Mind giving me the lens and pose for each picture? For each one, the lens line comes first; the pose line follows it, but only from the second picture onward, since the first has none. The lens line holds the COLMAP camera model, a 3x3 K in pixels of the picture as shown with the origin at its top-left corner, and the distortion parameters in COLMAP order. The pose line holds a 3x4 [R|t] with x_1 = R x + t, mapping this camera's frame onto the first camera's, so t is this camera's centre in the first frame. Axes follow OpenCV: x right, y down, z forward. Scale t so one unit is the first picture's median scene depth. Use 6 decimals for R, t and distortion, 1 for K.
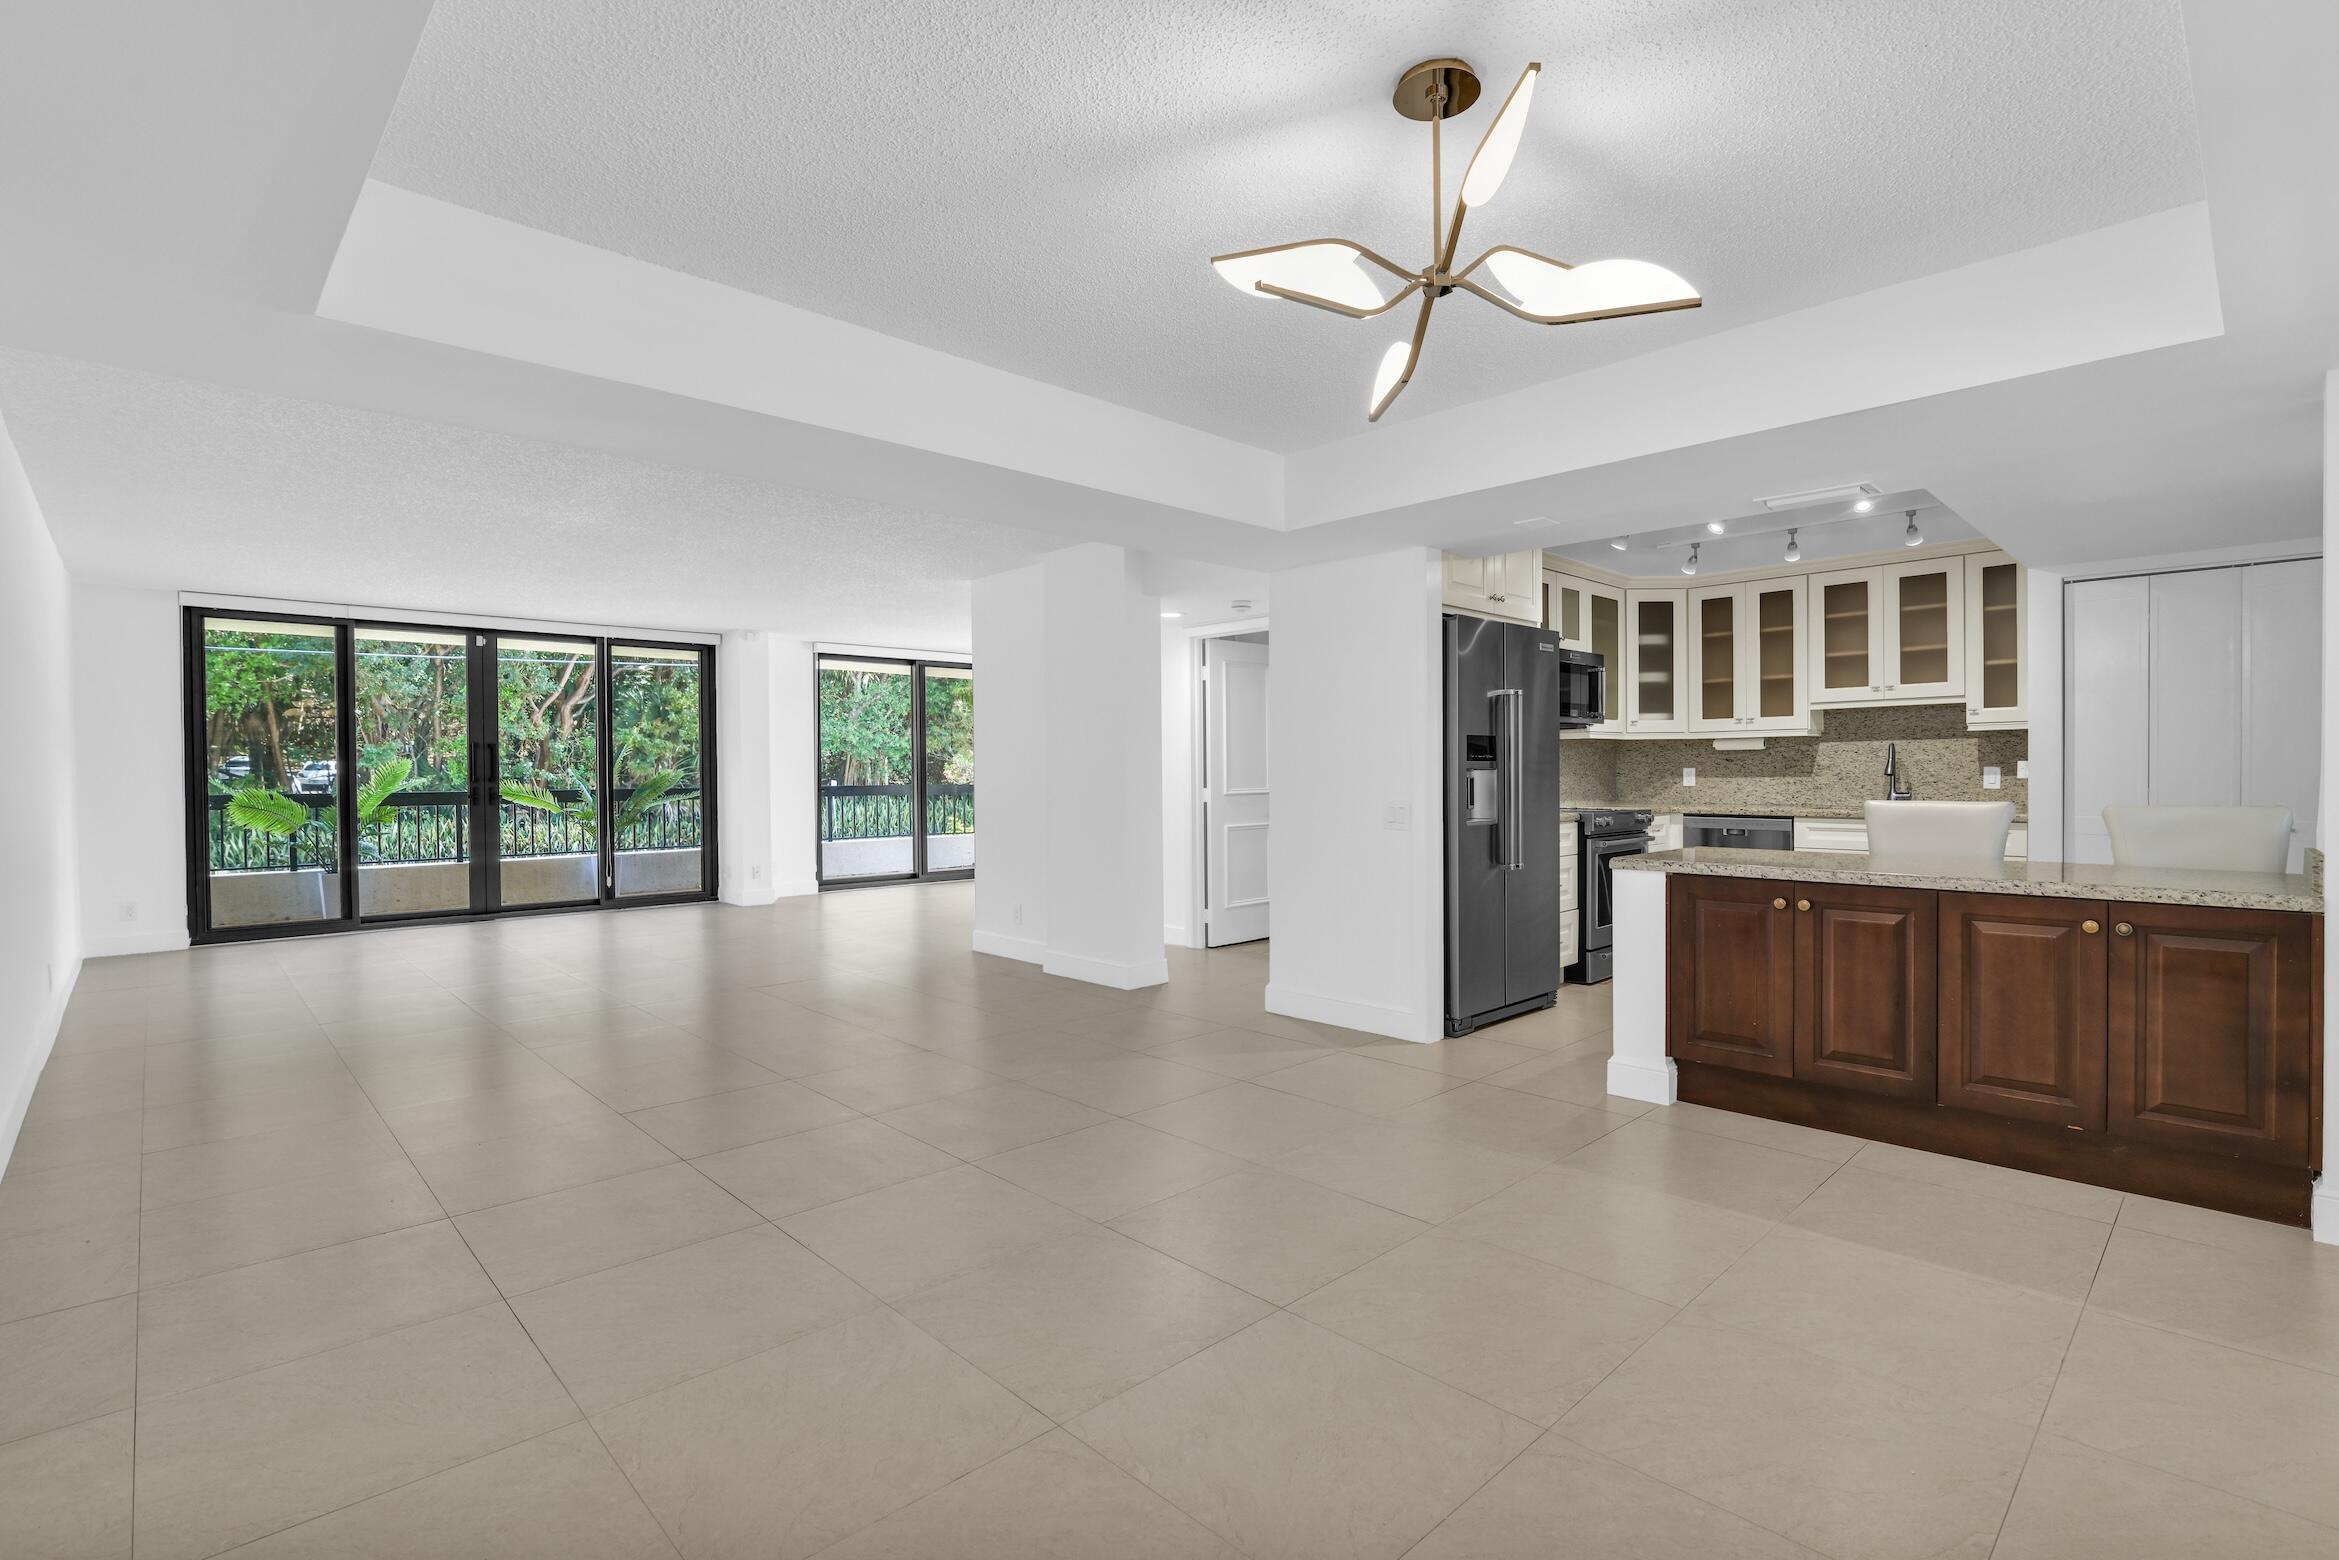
lens RADIAL K [[1076.5, 0, 1166.1], [0, 1076.5, 787.2], [0, 0, 1]] dist [-0.017732, -0.000557]
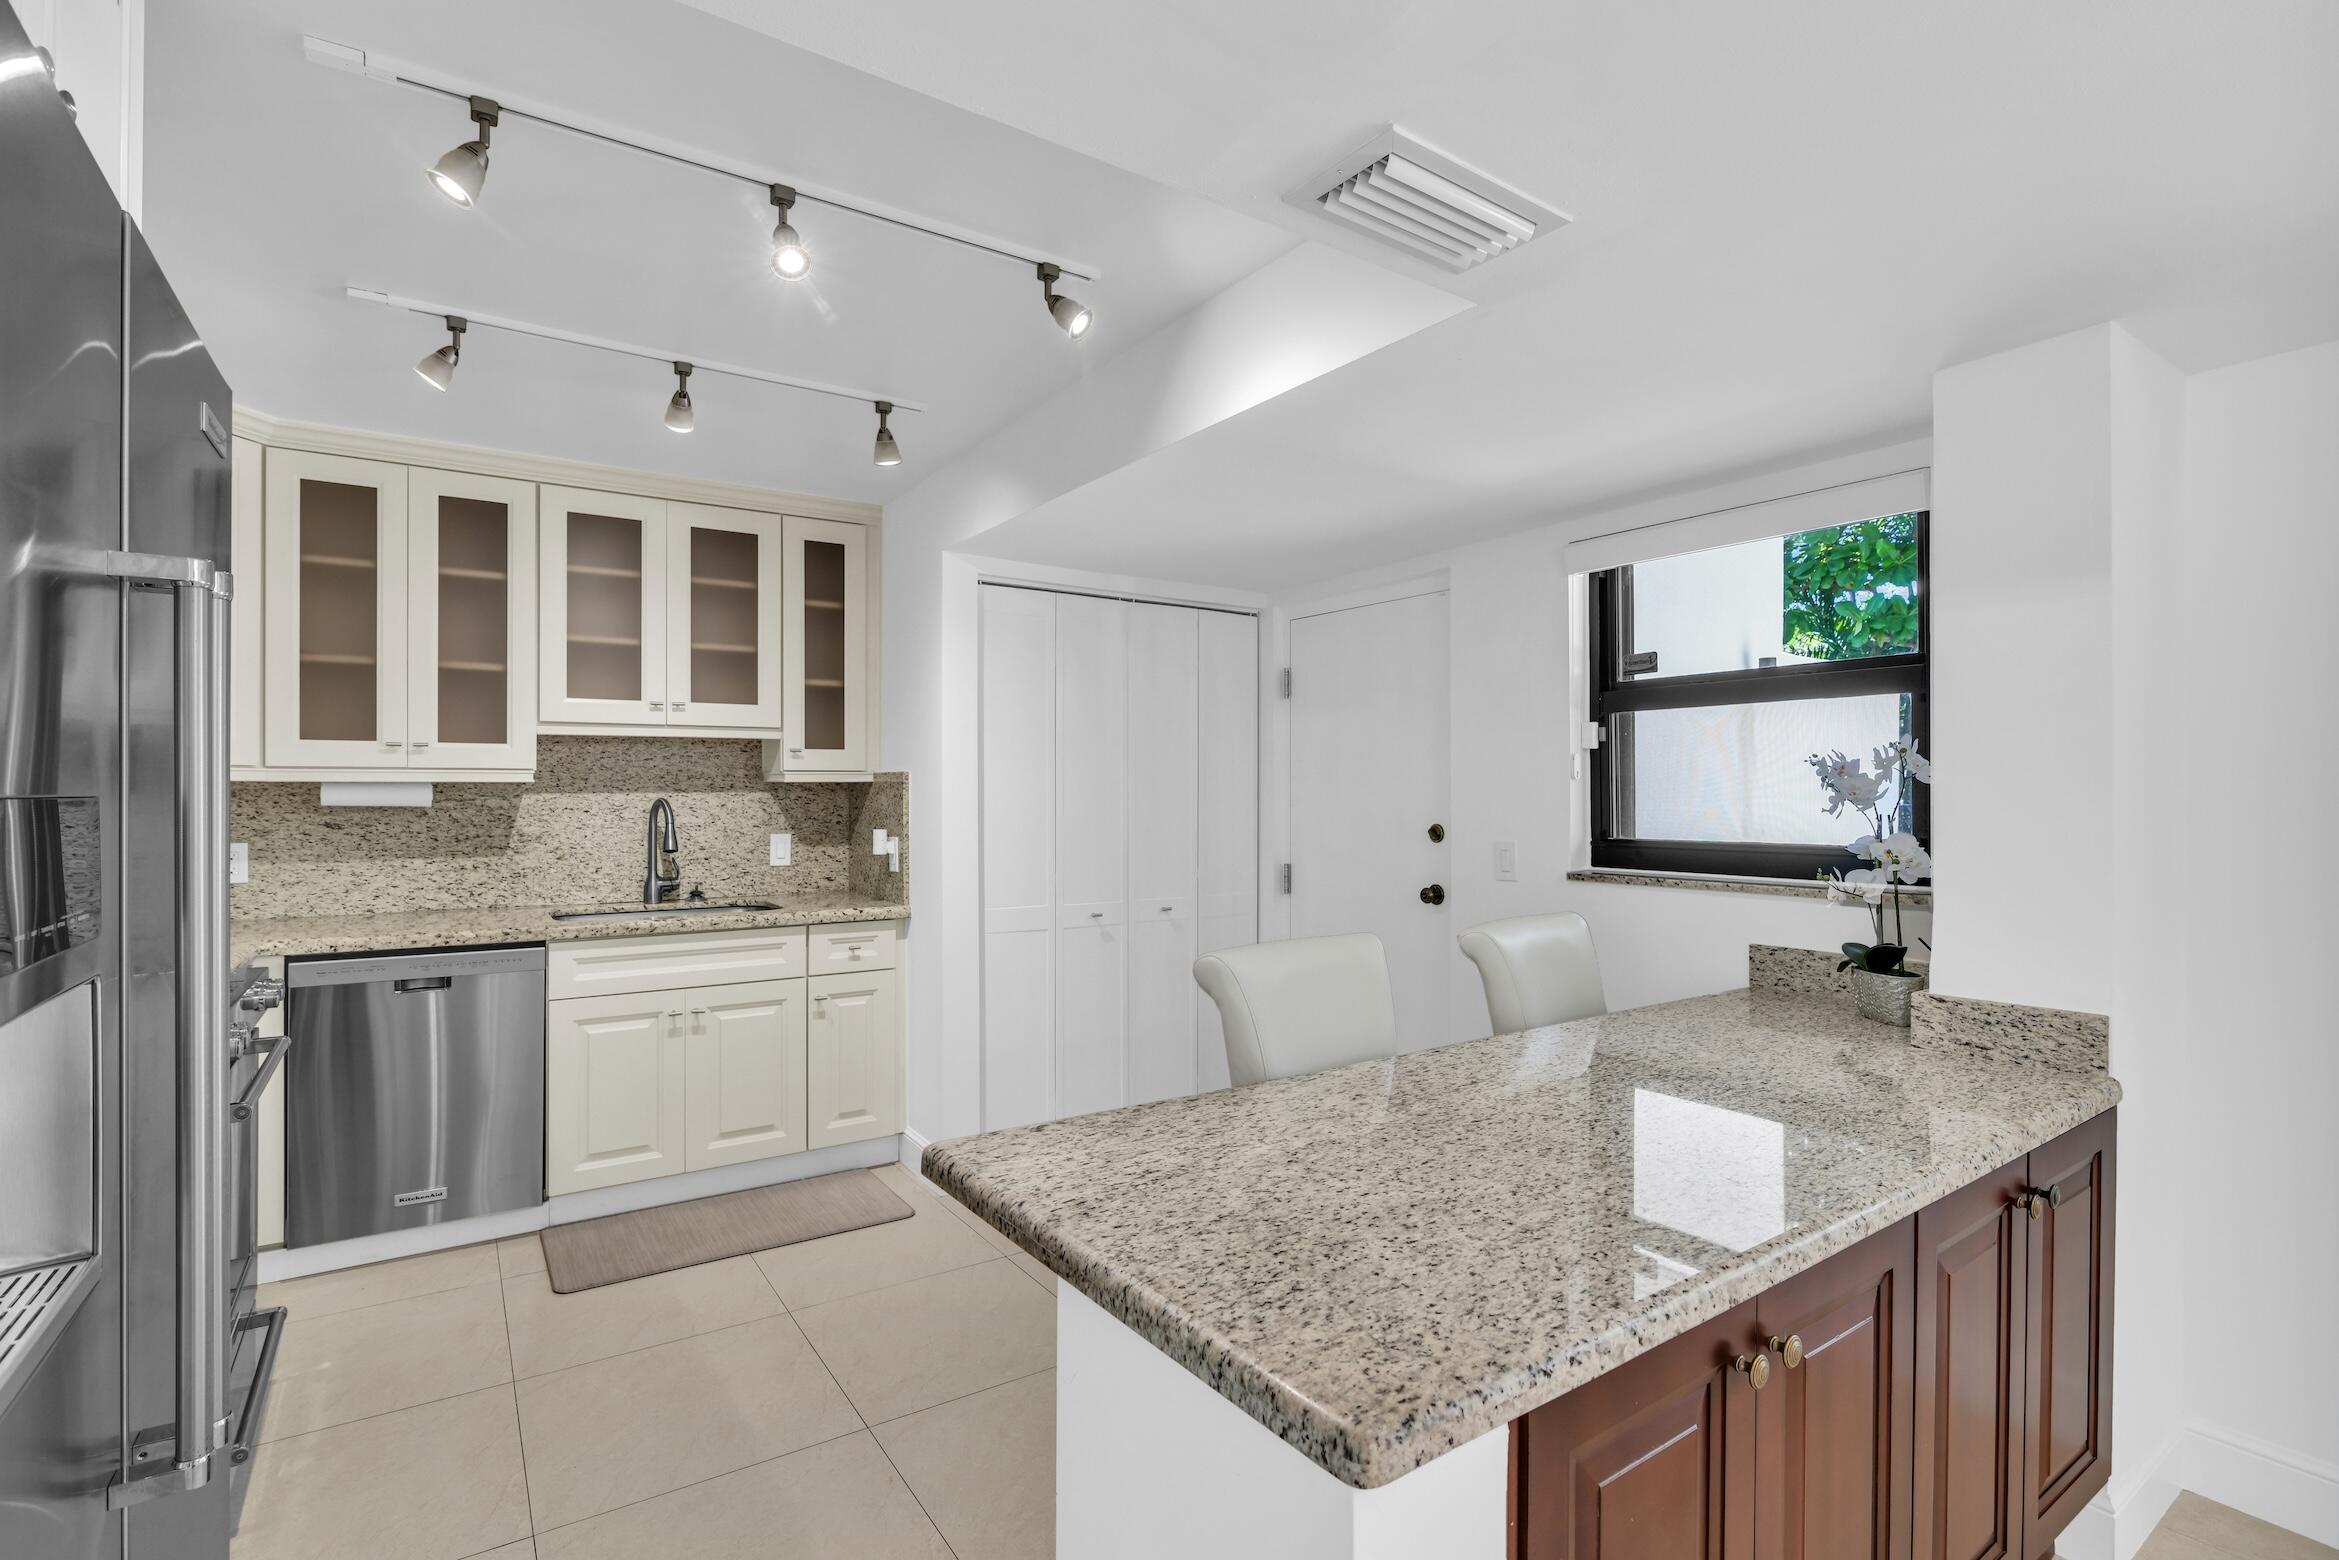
lens RADIAL K [[1076.5, 0, 1166.1], [0, 1076.5, 787.2], [0, 0, 1]] dist [-0.017732, -0.000557]
pose [[0.170428, 0.012068, 0.985296, 0.116231], [0.012947, 0.999811, -0.014486, -0.031463], [-0.985285, 0.015225, 0.170240, 0.555815]]
